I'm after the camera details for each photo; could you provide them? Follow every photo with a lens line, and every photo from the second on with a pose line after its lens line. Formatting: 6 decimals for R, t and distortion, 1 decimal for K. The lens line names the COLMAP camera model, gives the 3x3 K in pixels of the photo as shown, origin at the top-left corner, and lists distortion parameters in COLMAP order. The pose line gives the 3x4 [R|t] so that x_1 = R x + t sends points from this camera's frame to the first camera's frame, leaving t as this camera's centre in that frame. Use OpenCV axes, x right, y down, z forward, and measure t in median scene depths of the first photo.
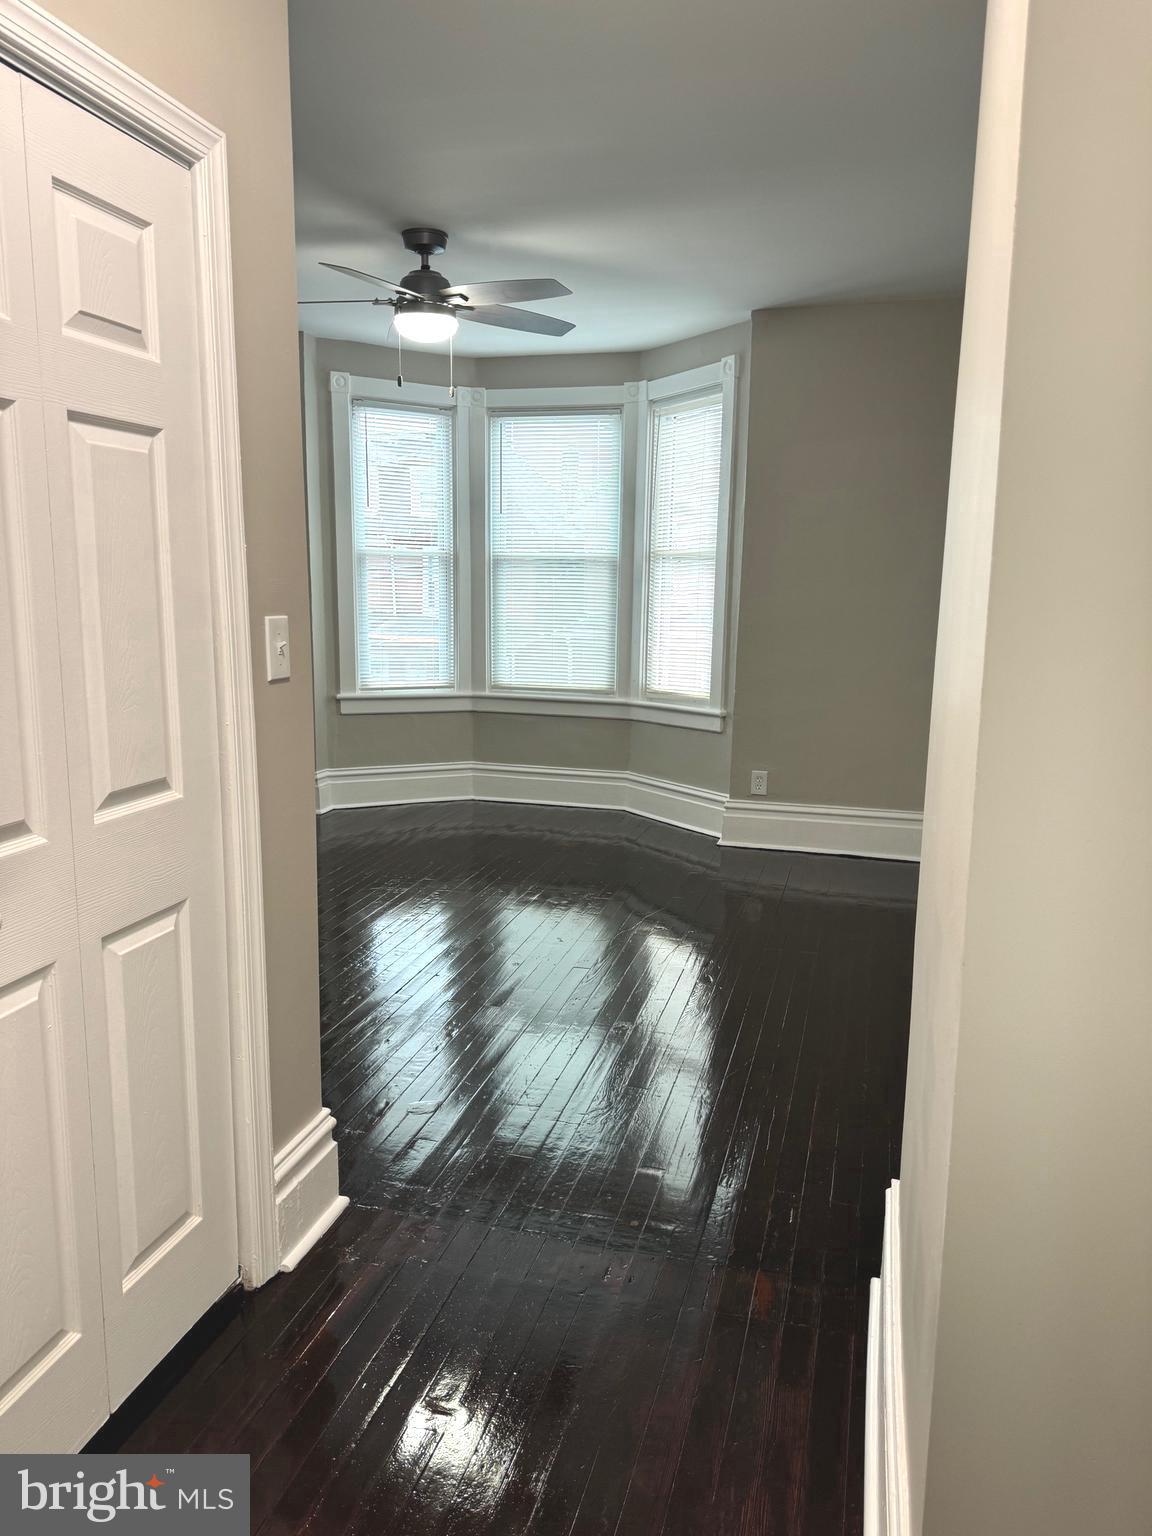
lens RADIAL K [[1058.5, 0, 583.3], [0, 1058.5, 749.0], [0, 0, 1]] dist [0.138751, -0.146637]
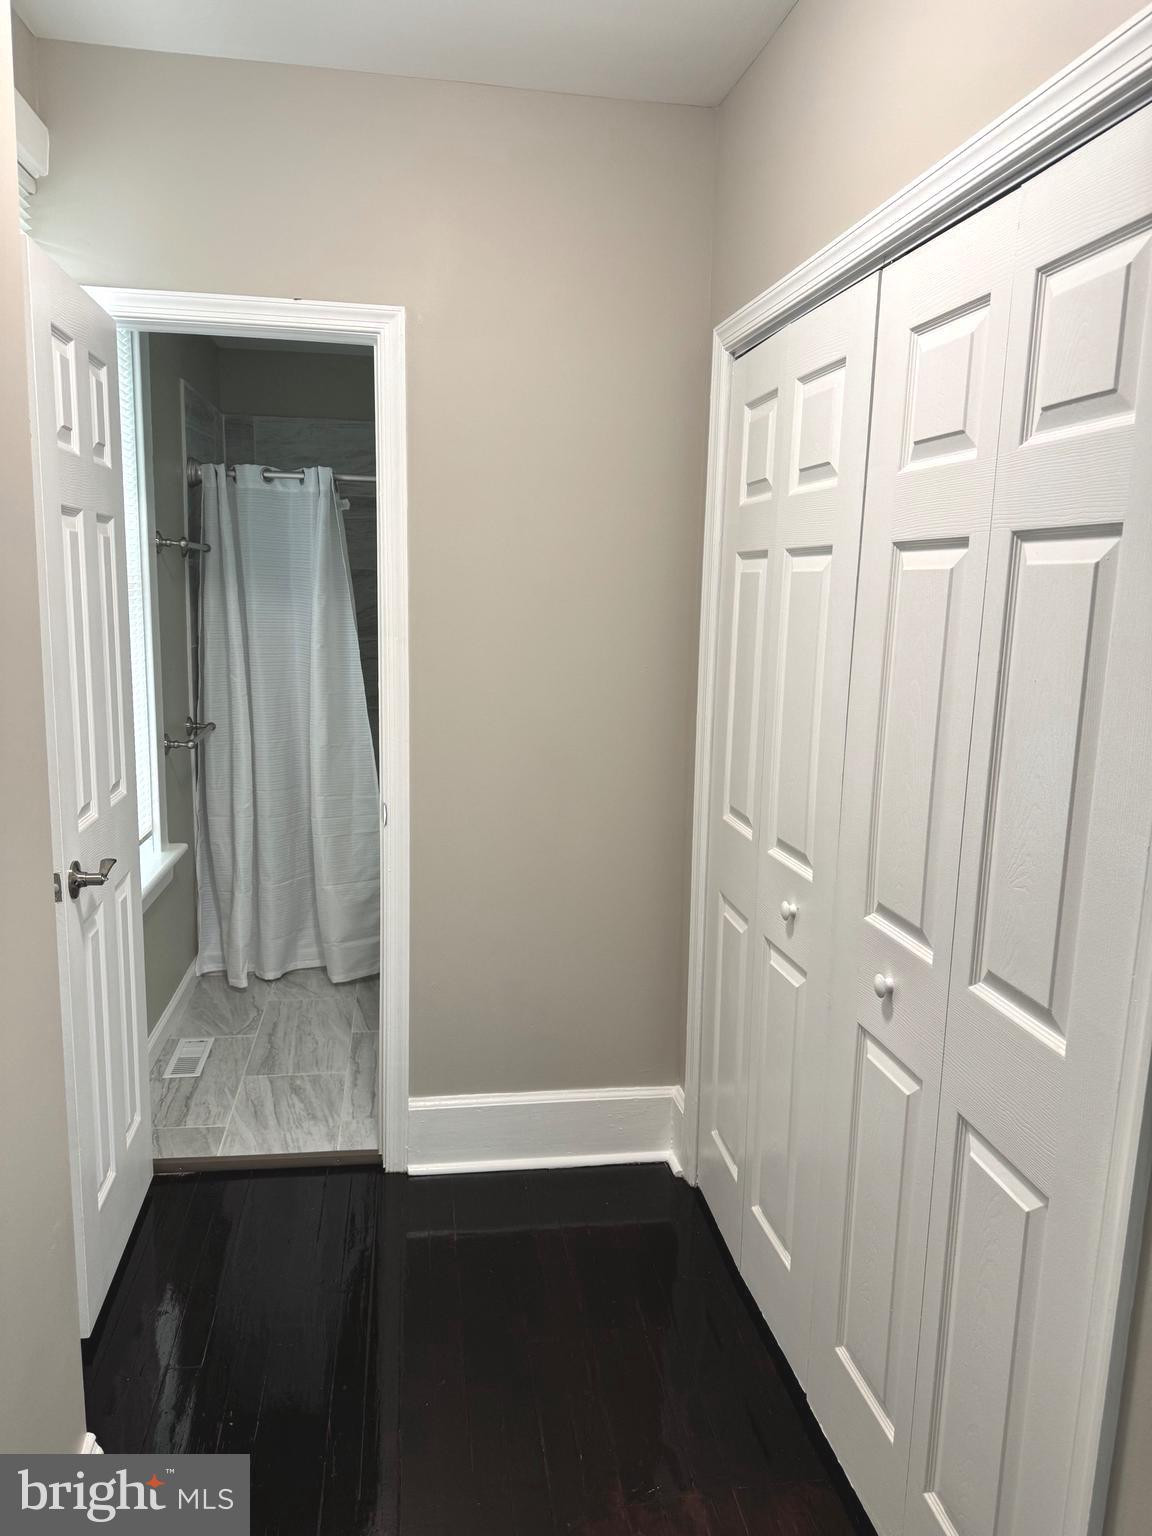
lens RADIAL K [[1068.6, 0, 576.0], [0, 1068.6, 768.0], [0, 0, 1]] dist [0.109943, -0.157305]
pose [[-0.899443, 0.038381, -0.435349, 0.288823], [-0.109390, 0.944657, 0.309284, -0.391912], [0.423126, 0.325806, -0.845467, 1.832368]]
